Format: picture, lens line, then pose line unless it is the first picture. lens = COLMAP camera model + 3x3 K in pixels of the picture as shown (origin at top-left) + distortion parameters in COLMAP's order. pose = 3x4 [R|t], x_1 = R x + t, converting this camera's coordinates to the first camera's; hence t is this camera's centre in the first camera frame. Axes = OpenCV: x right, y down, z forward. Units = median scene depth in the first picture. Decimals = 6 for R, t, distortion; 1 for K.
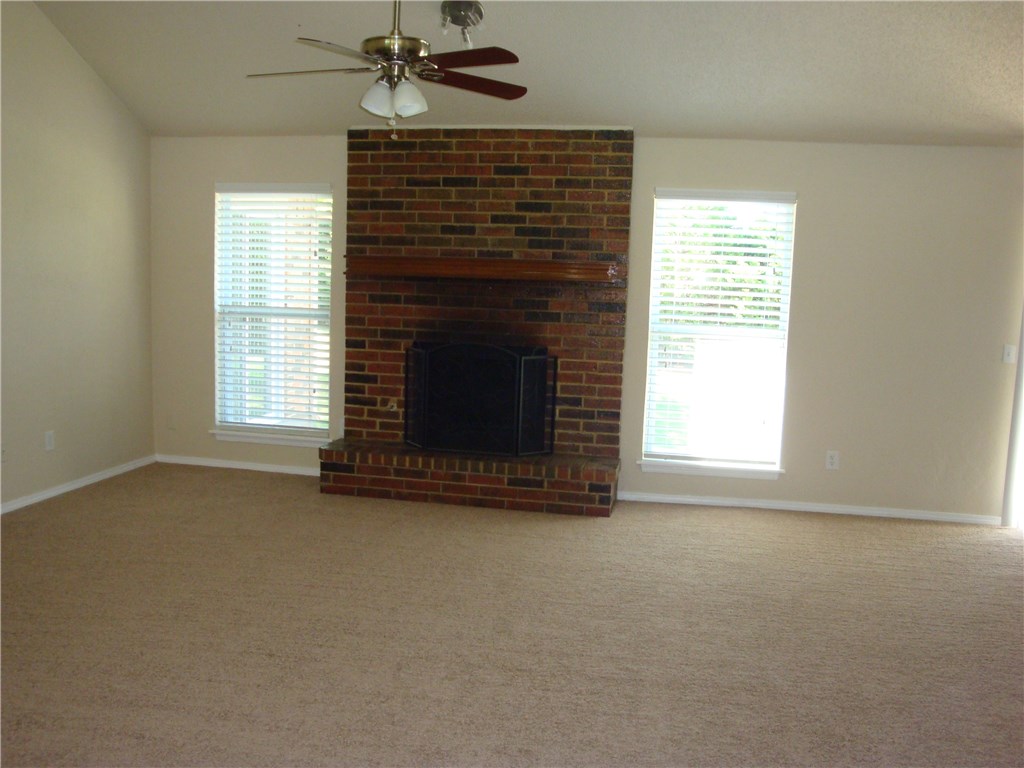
lens RADIAL K [[941.2, 0, 507.2], [0, 941.2, 375.1], [0, 0, 1]] dist [-0.069887, 0.000000]
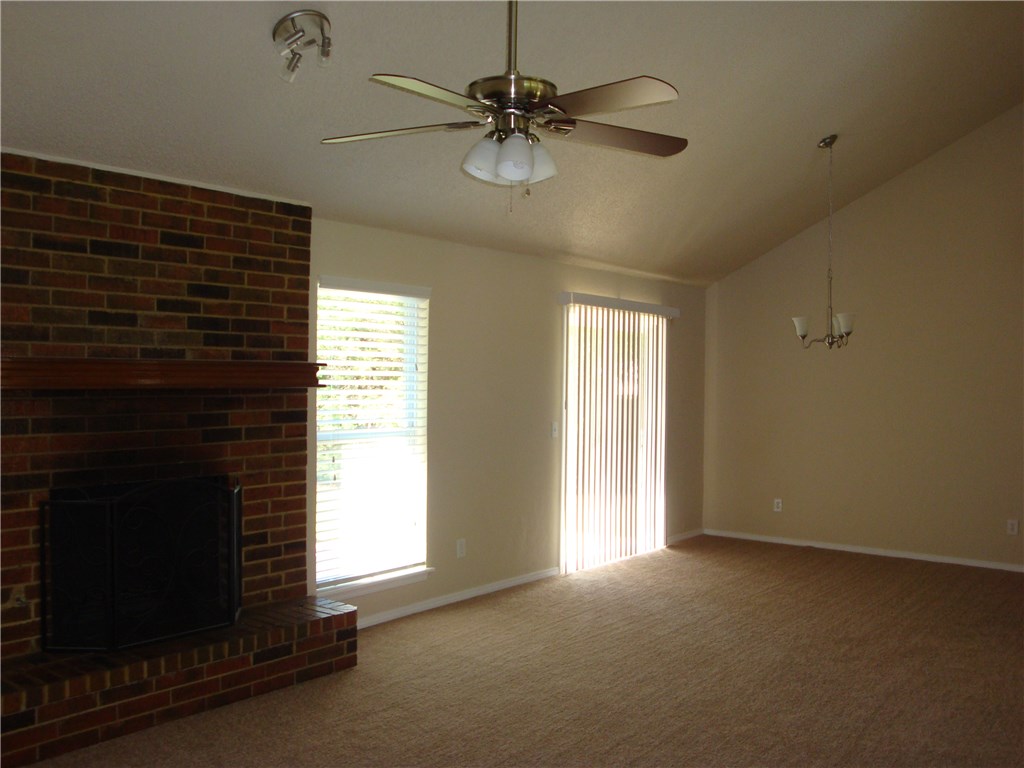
lens RADIAL K [[941.2, 0, 508.7], [0, 941.2, 394.4], [0, 0, 1]] dist [-0.069887, 0.000000]
pose [[0.461621, -0.046986, 0.885832, -0.527326], [0.101381, 0.994848, -0.000063, -0.071499], [-0.881265, 0.089836, 0.464007, 0.444698]]
